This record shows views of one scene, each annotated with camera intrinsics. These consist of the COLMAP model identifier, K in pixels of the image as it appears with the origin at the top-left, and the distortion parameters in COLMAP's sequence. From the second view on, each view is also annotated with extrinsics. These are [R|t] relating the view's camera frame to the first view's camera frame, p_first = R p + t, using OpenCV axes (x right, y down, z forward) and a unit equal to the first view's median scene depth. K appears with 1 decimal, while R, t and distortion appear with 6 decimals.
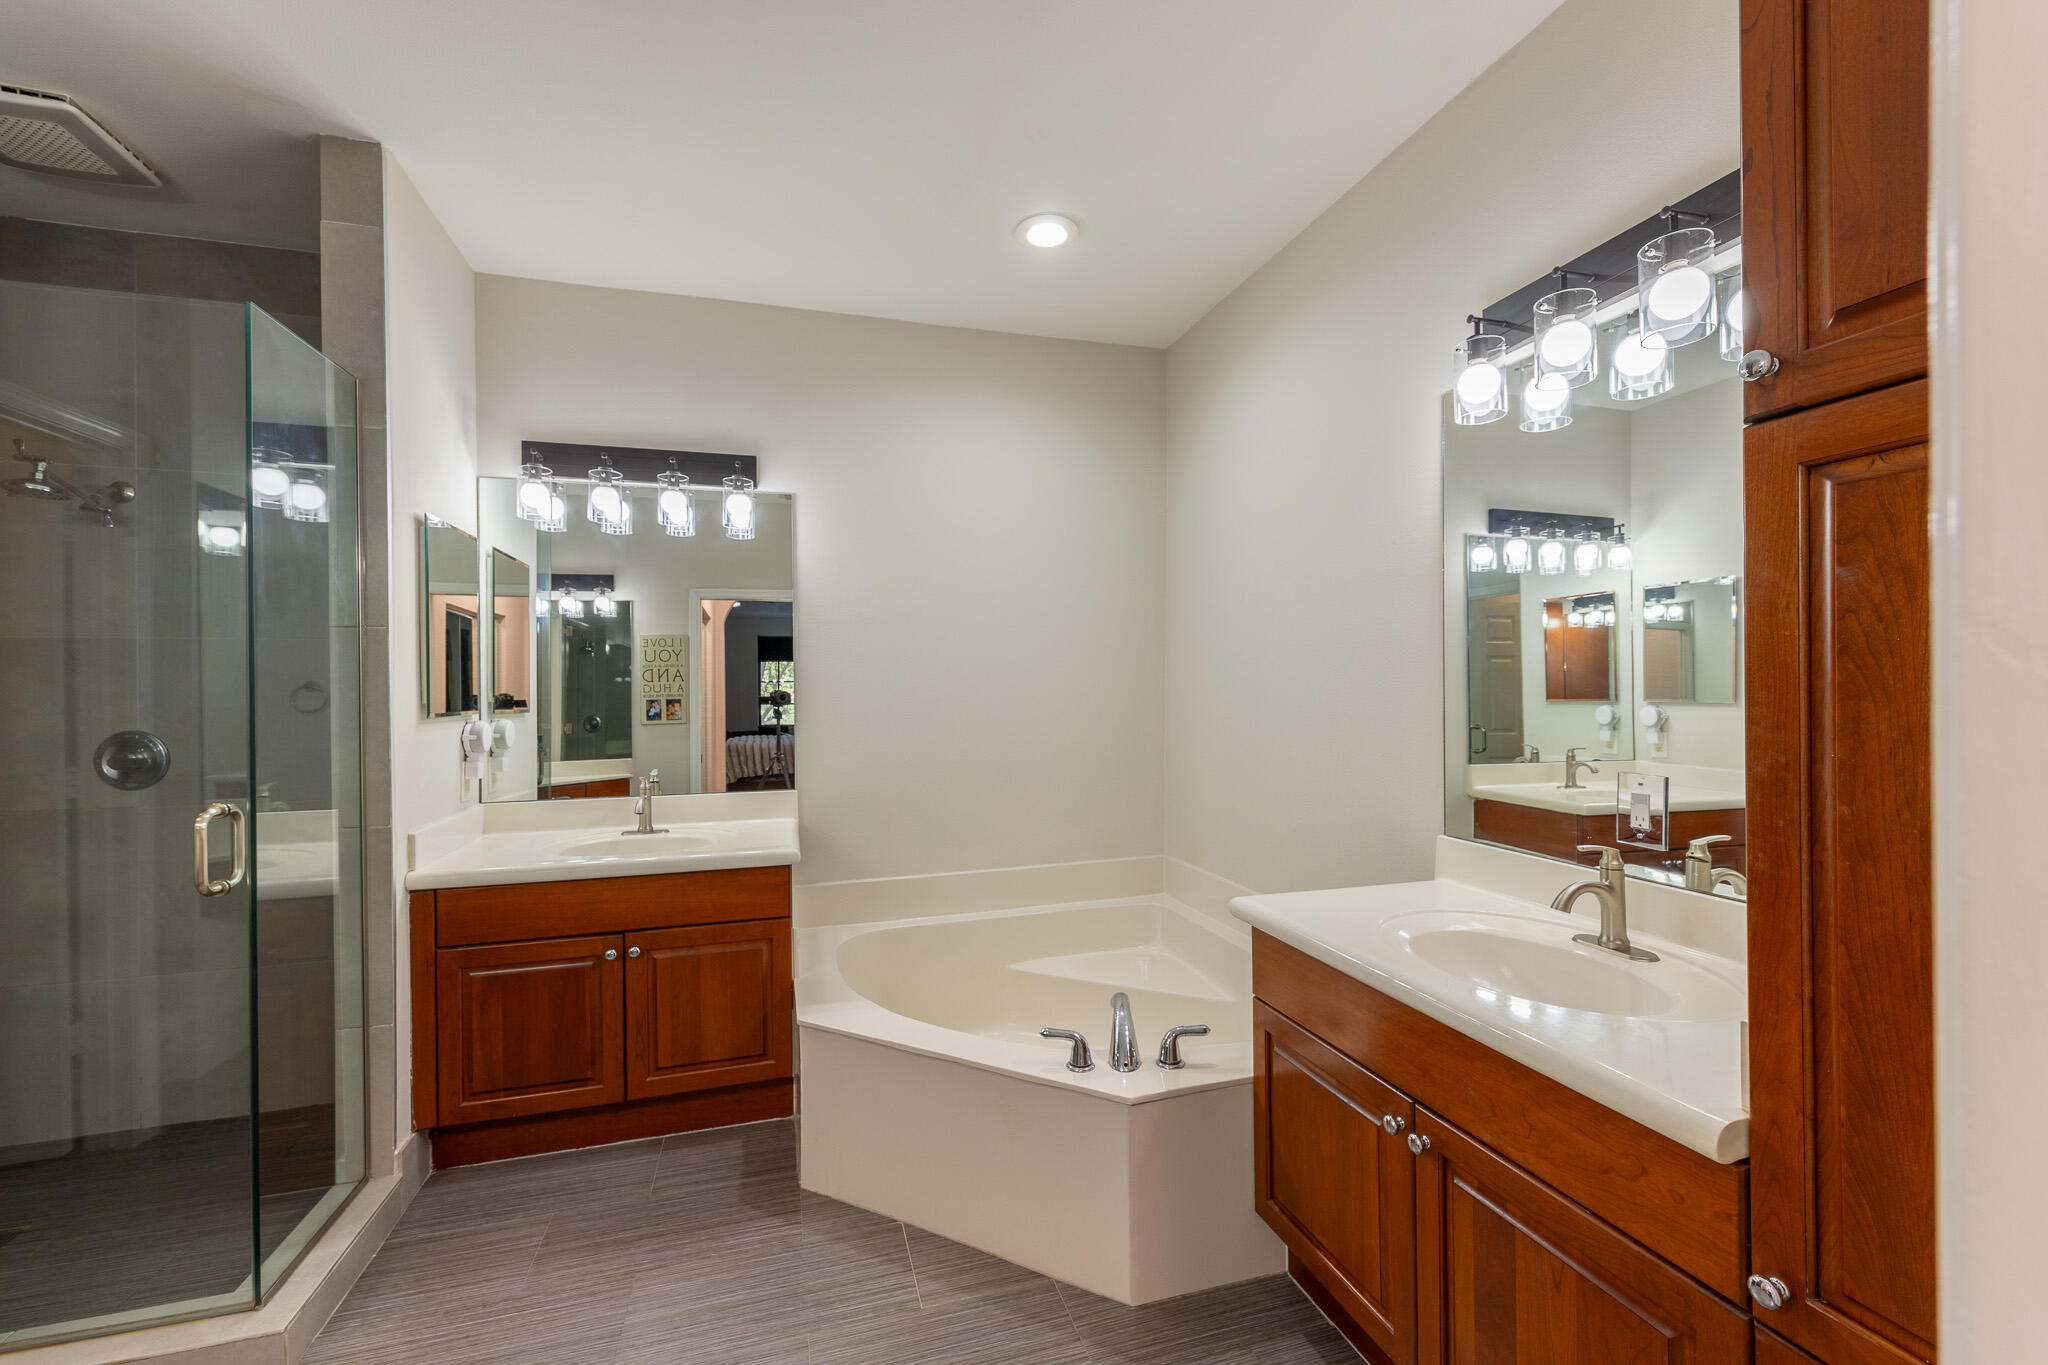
lens RADIAL K [[828.0, 0, 1023.1], [0, 828.0, 686.9], [0, 0, 1]] dist [0.001636, 0.000027]
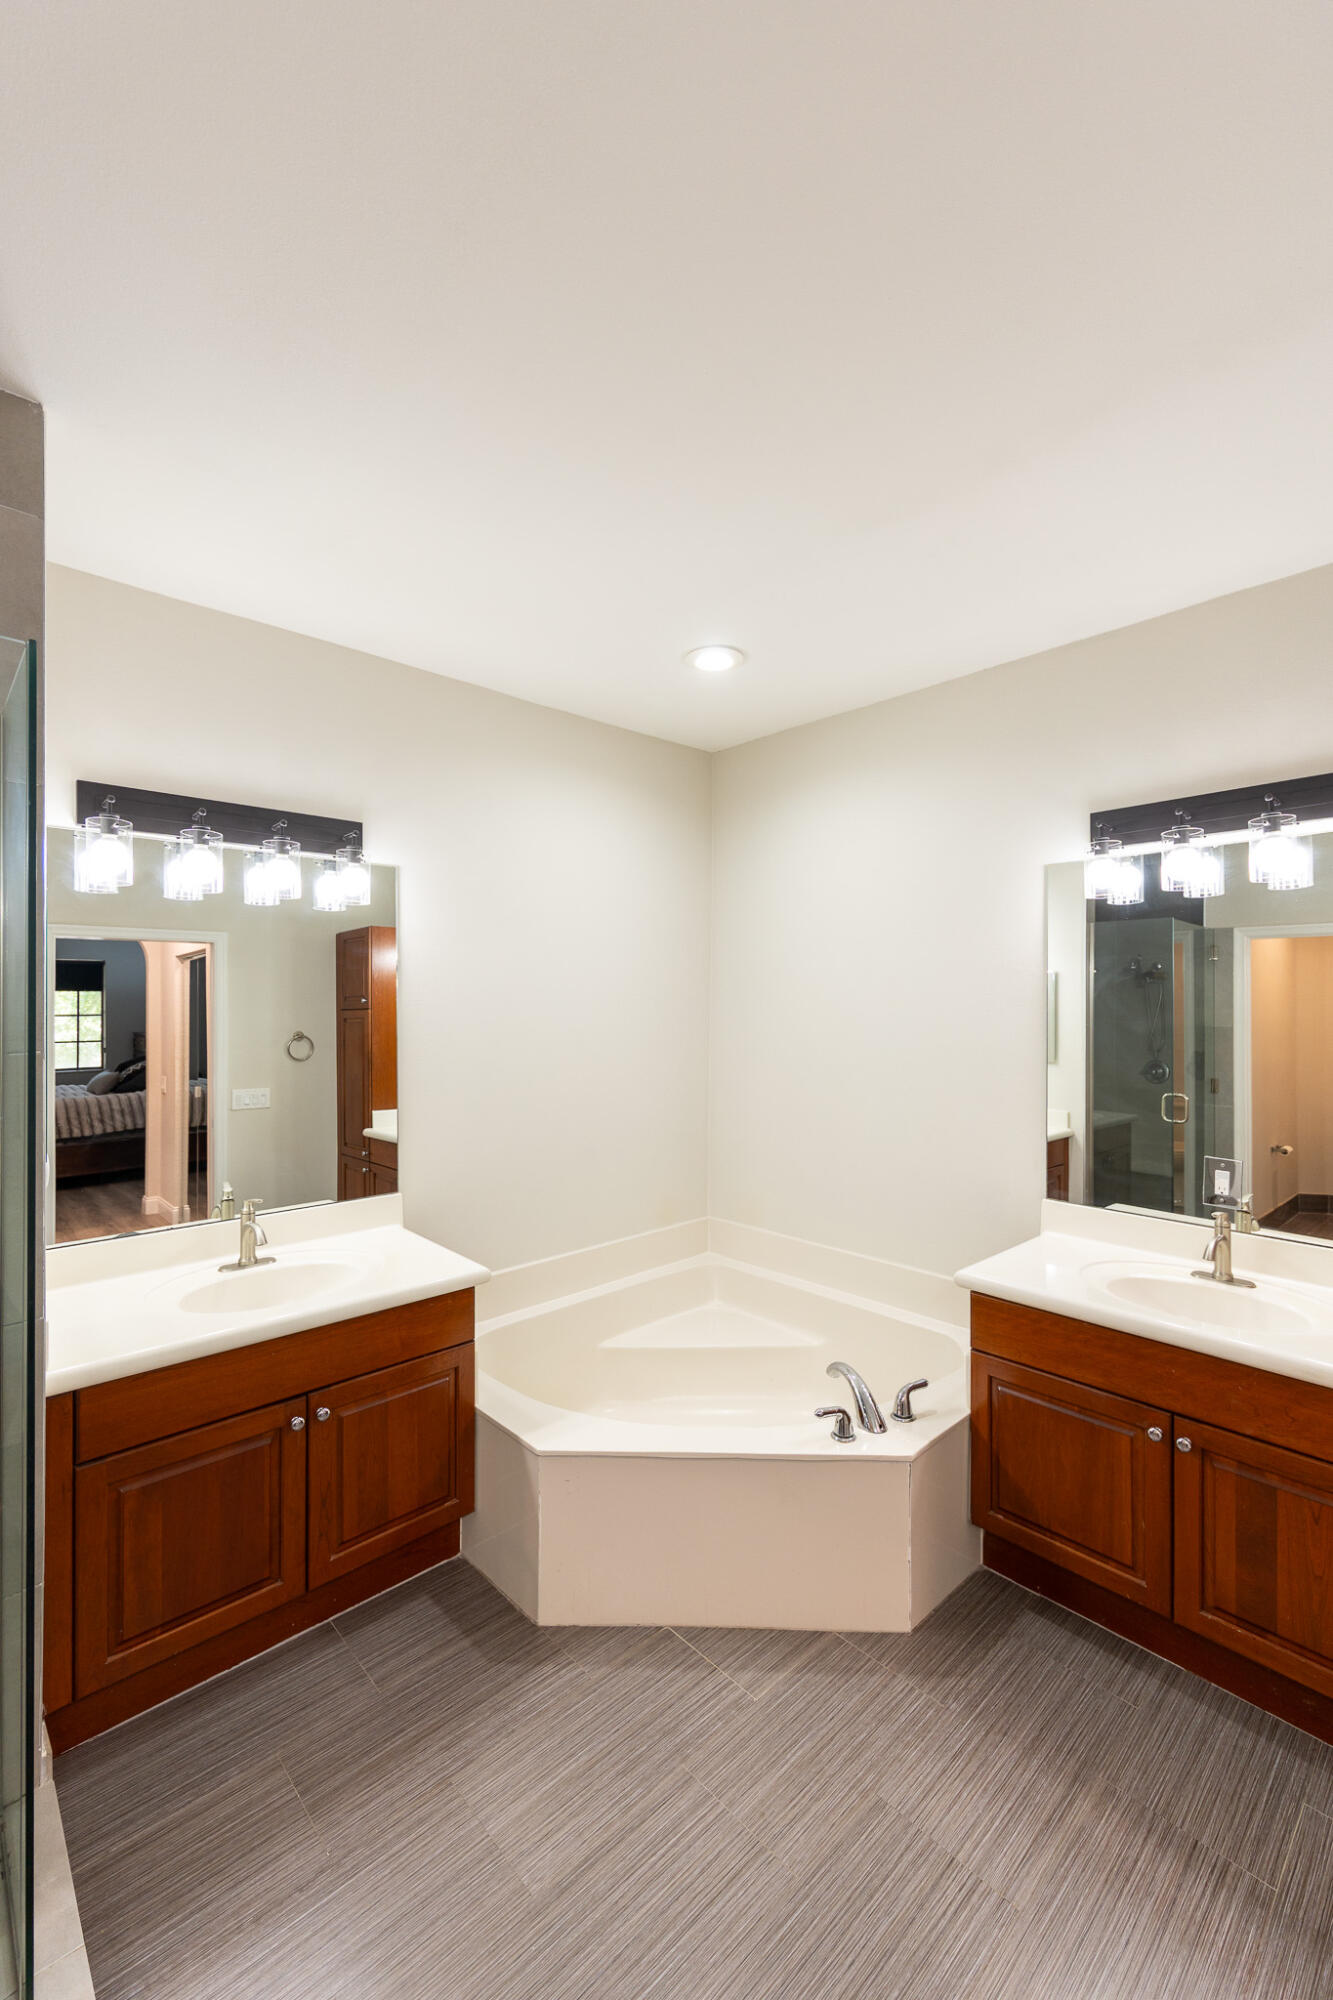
lens RADIAL K [[828.1, 0, 666.9], [0, 828.1, 1003.0], [0, 0, 1]] dist [0.005777, -0.001817]
pose [[0.896011, 0.009845, 0.443923, -0.536847], [-0.008484, 0.999951, -0.005052, -0.104887], [-0.443951, 0.000761, 0.896051, 0.071800]]
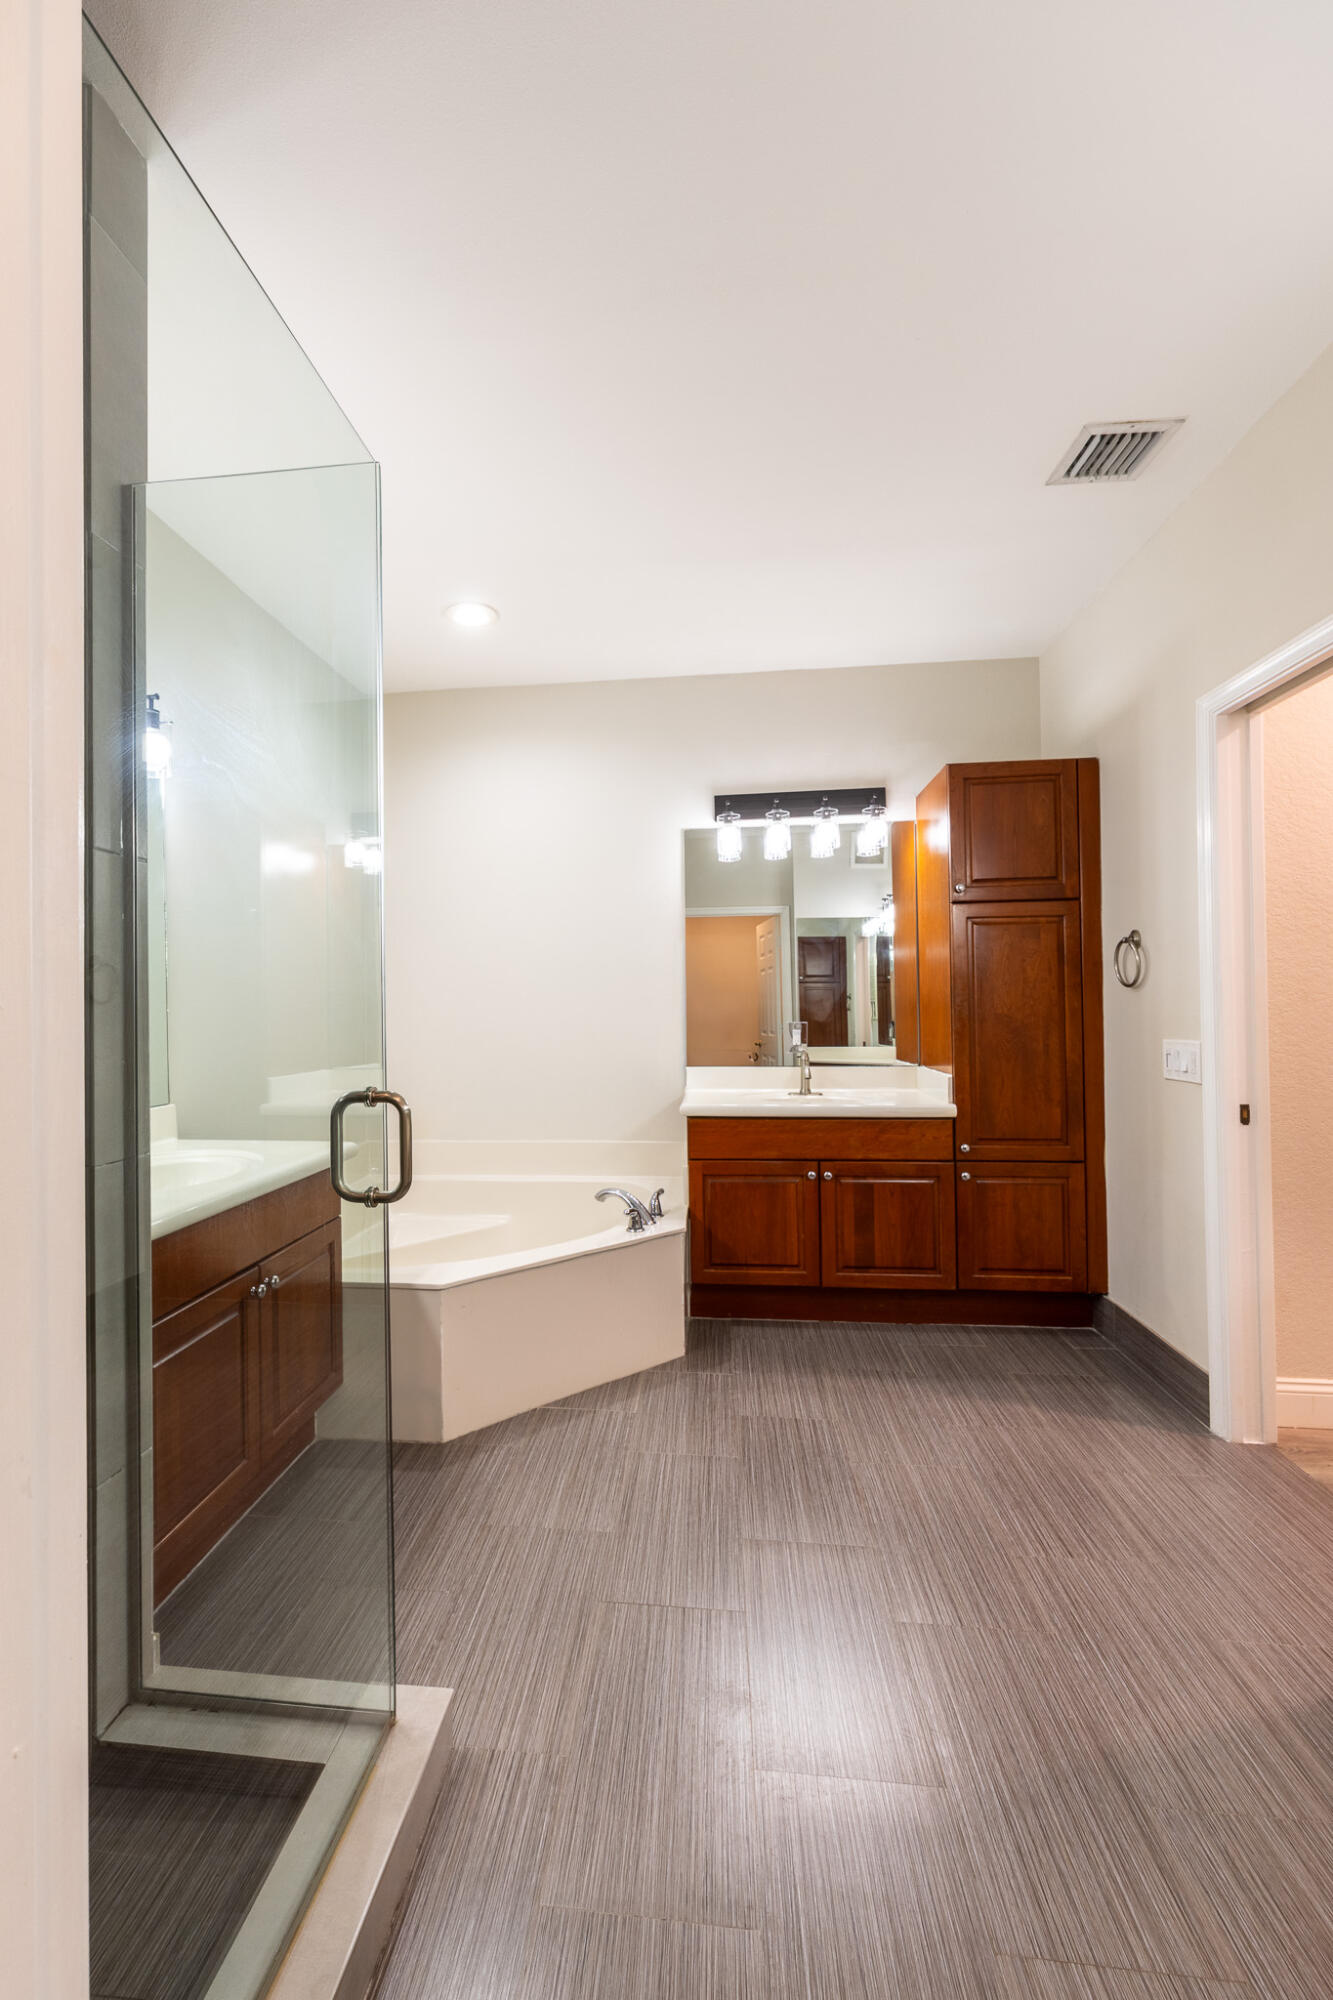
lens RADIAL K [[867.5, 0, 612.4], [0, 867.5, 995.9], [0, 0, 1]] dist [-0.000716, 0.001970]
pose [[0.396741, 0.015583, 0.917798, -1.147936], [0.008539, 0.999750, -0.020666, 0.051686], [-0.917891, 0.016036, 0.396508, 0.331077]]
